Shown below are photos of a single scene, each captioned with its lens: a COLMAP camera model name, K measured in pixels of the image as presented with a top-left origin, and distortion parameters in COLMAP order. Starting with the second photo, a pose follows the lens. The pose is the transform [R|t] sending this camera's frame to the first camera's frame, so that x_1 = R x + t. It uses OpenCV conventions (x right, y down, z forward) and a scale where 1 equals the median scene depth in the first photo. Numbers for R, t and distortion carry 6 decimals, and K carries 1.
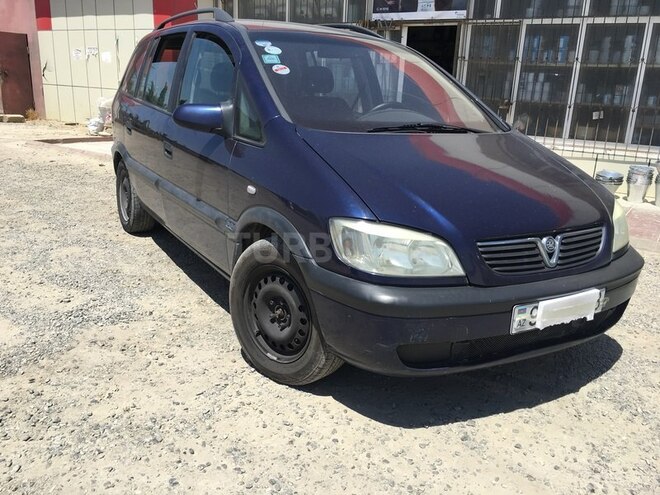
lens RADIAL K [[551.8, 0, 329.3], [0, 551.8, 249.6], [0, 0, 1]] dist [0.044866, -0.045046]
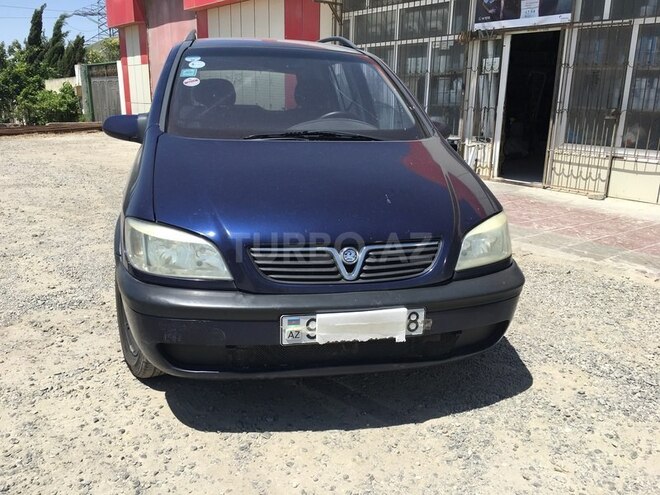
lens RADIAL K [[551.8, 0, 324.5], [0, 551.8, 244.7], [0, 0, 1]] dist [0.044866, -0.045046]
pose [[0.954335, 0.051465, -0.294271, 0.156686], [-0.062199, 0.997692, -0.027231, 0.000099], [0.292190, 0.044291, 0.955334, 0.022852]]
